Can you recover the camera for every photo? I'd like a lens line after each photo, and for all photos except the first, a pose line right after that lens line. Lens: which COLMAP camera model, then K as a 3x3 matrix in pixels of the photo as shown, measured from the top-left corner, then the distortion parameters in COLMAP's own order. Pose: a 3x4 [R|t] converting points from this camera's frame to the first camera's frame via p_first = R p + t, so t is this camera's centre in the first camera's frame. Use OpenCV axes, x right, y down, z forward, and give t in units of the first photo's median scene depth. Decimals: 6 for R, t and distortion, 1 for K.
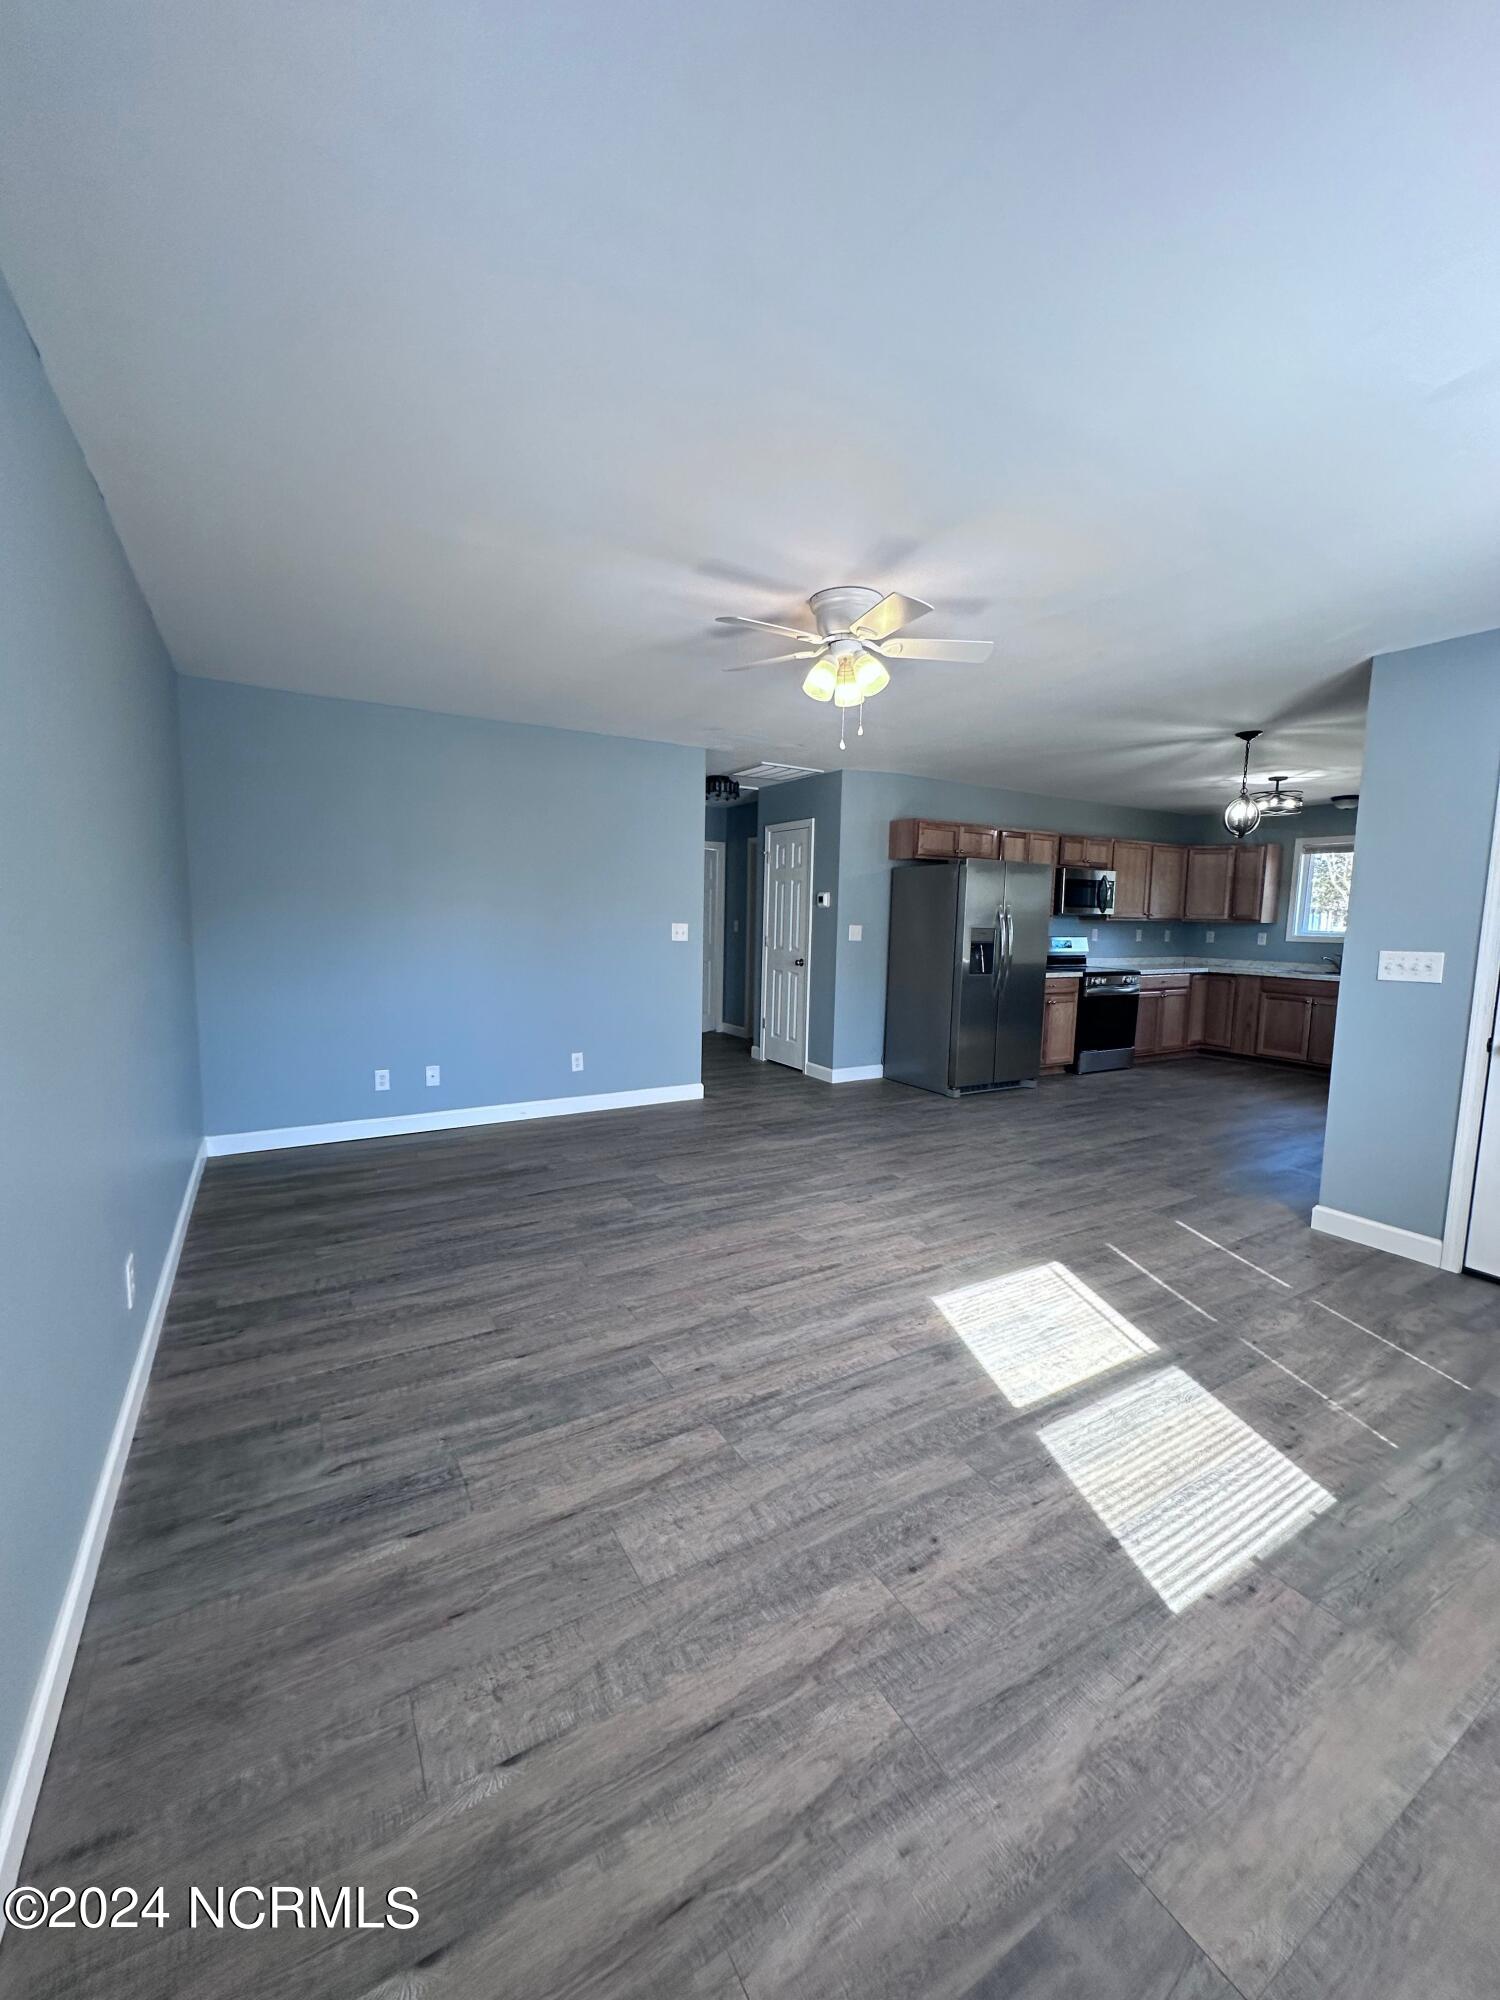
lens RADIAL K [[794.7, 0, 750.0], [0, 794.7, 1000.0], [0, 0, 1]] dist [-0.000639, 0.000485]
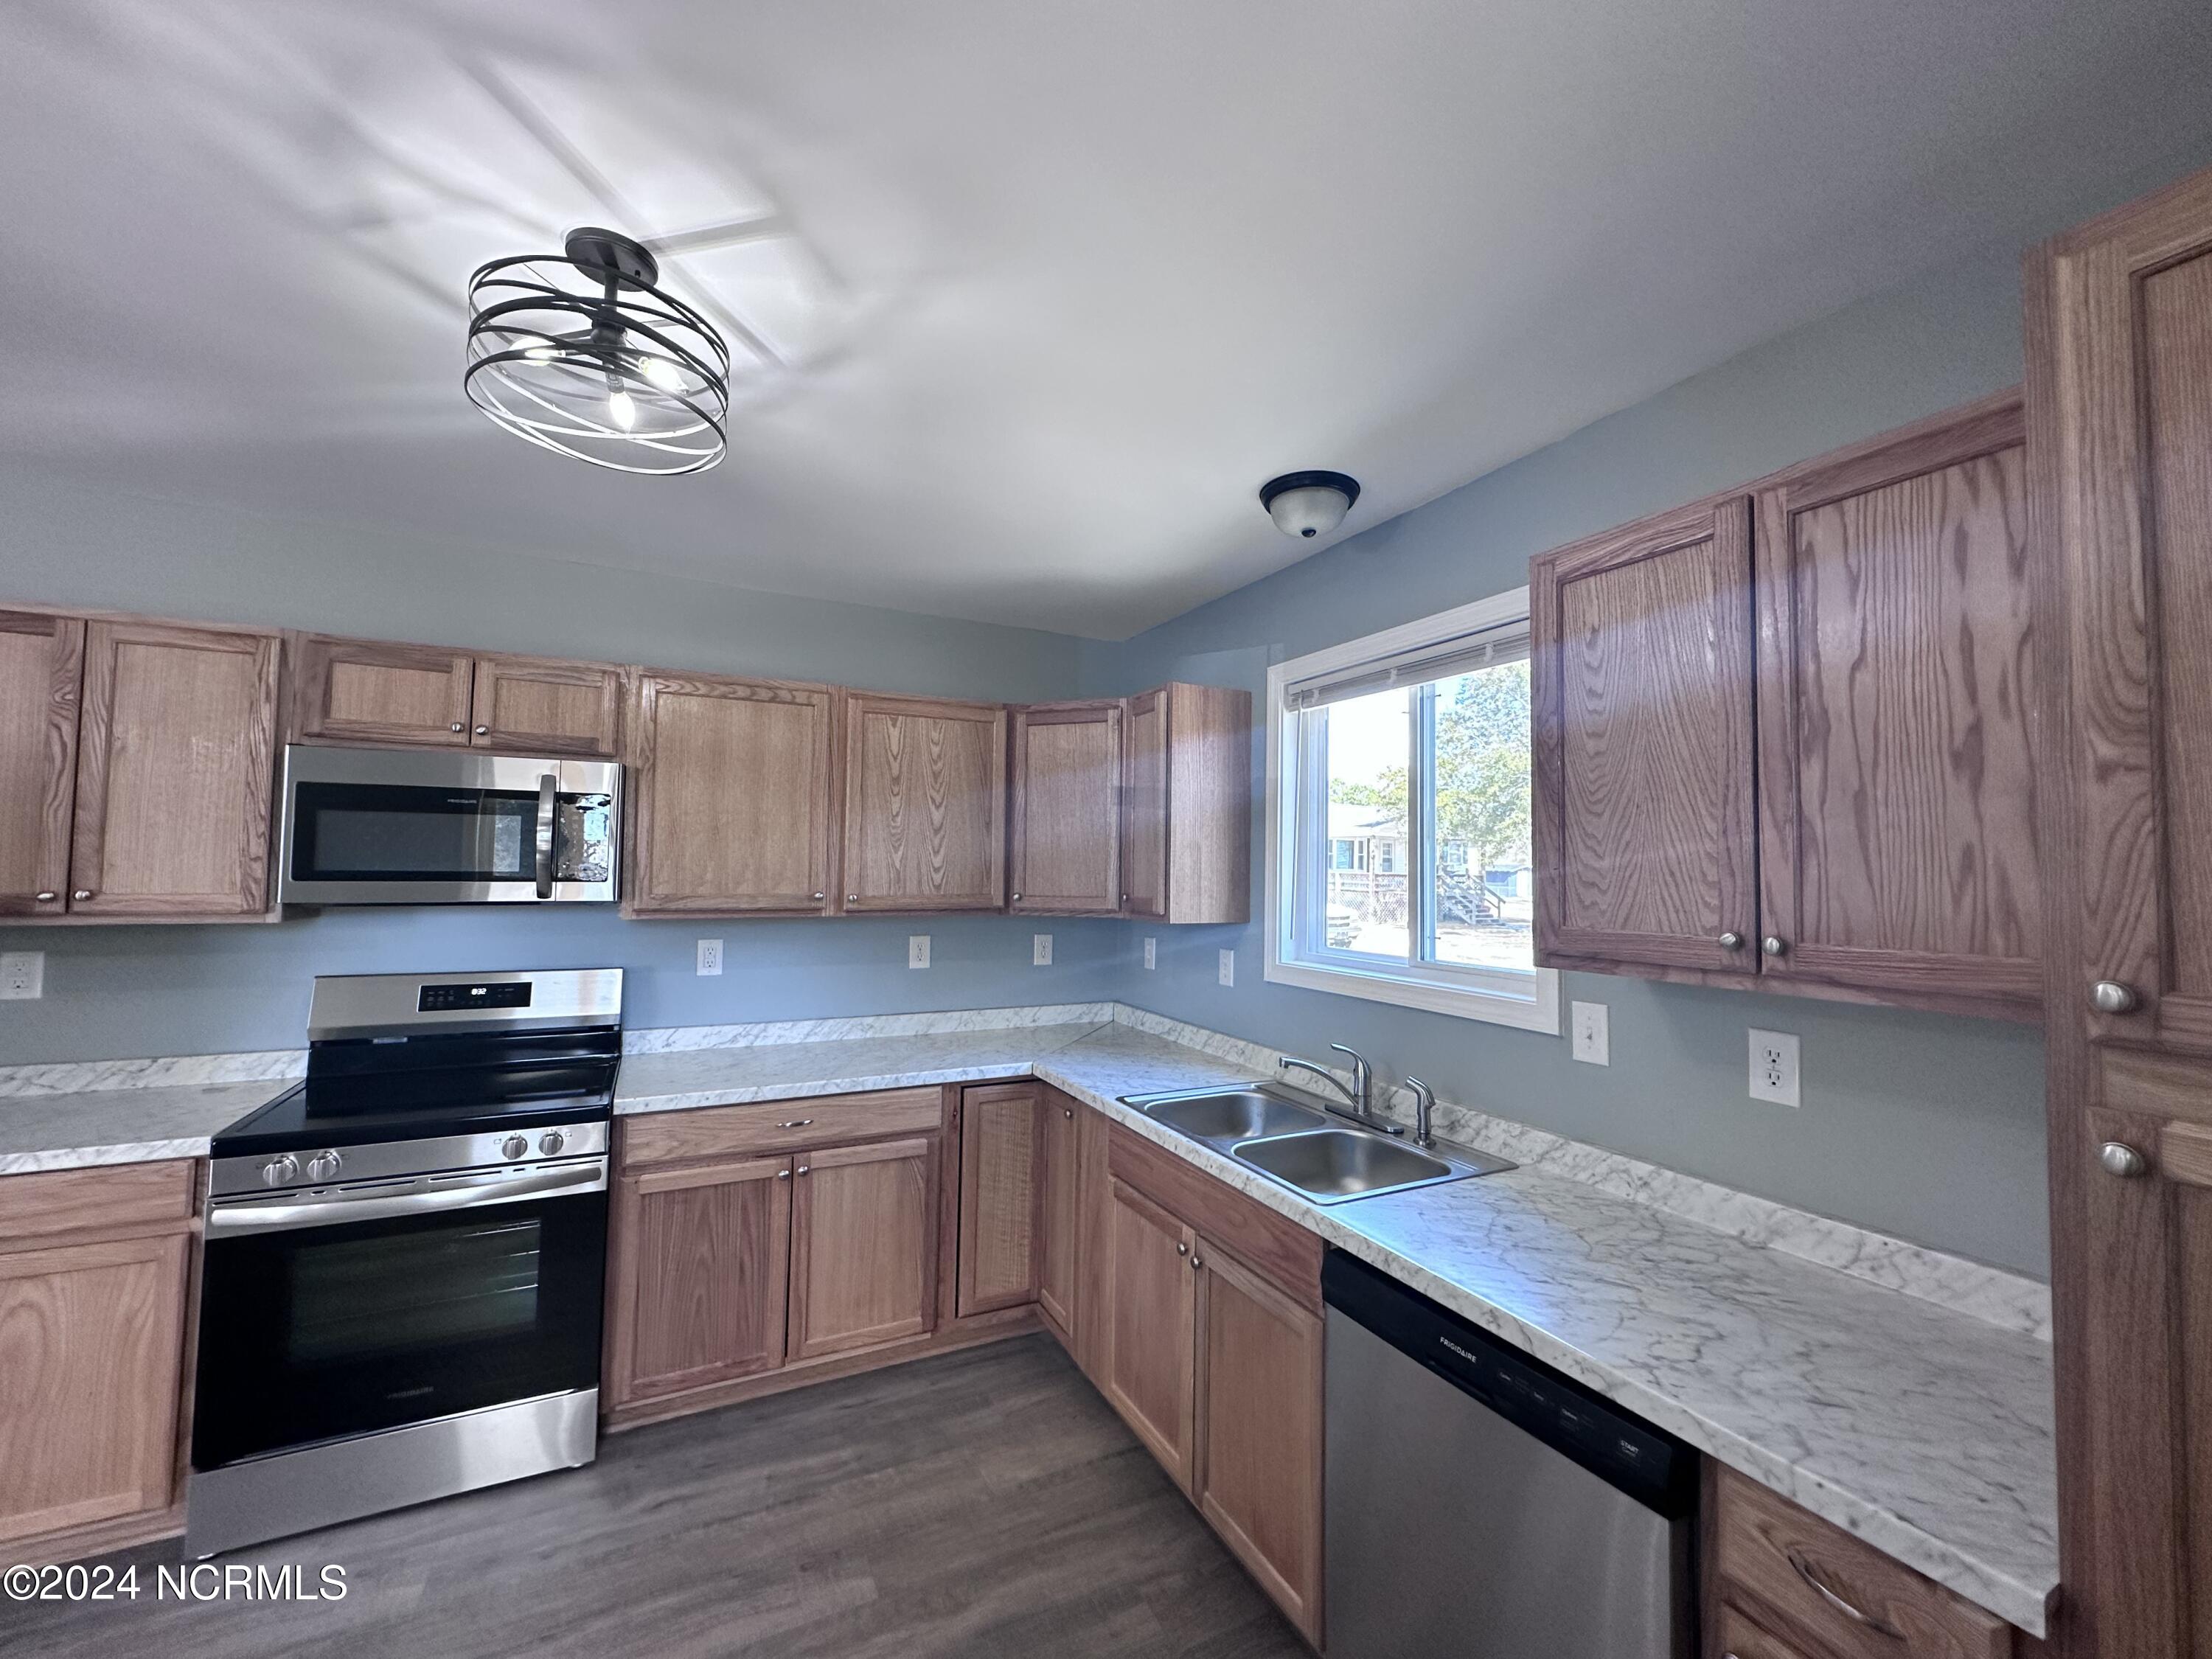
lens RADIAL K [[878.9, 0, 1106.0], [0, 878.9, 829.5], [0, 0, 1]] dist [-0.000639, 0.000485]
pose [[0.997802, -0.006355, -0.065963, 0.787744], [-0.004100, 0.987564, -0.157163, -0.096986], [0.066141, 0.157088, 0.985367, 0.792300]]
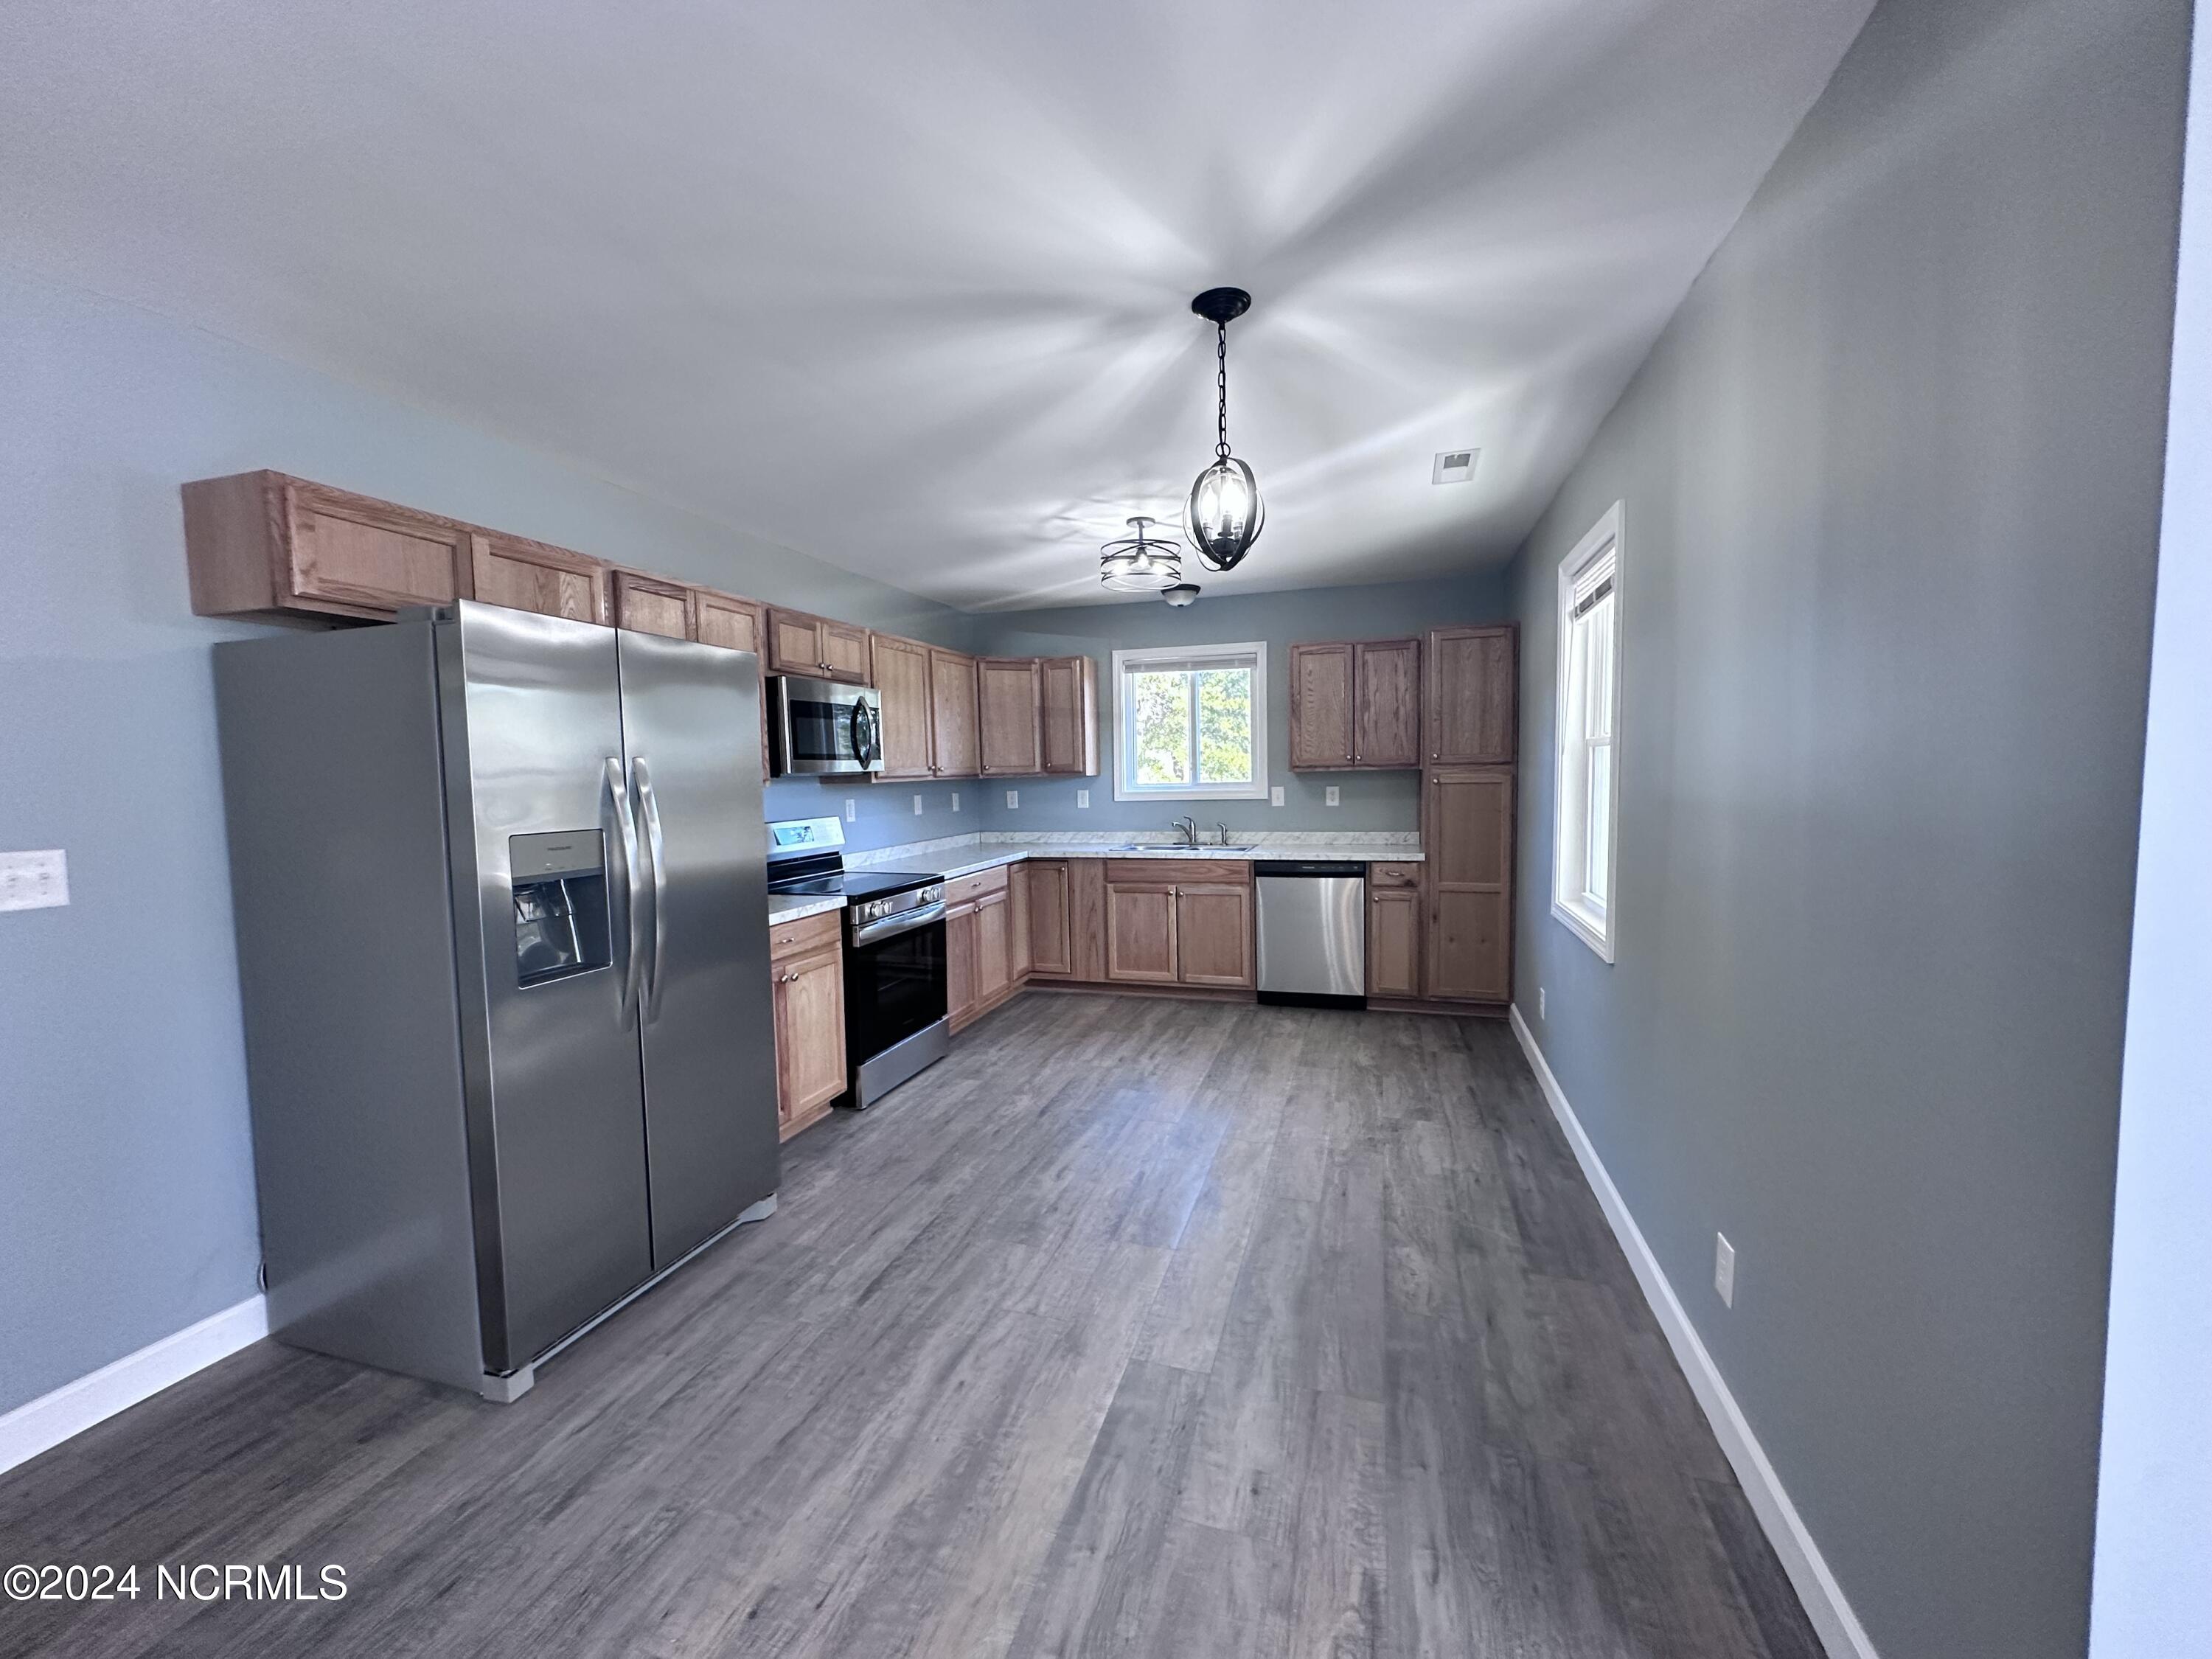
lens RADIAL K [[878.5, 0, 1106.0], [0, 878.5, 829.5], [0, 0, 1]] dist [-0.003288, 0.001789]
pose [[0.743301, -0.081430, 0.663982, 0.208634], [0.108603, 0.994085, 0.000337, -0.063152], [-0.660082, 0.071860, 0.747748, 0.553420]]
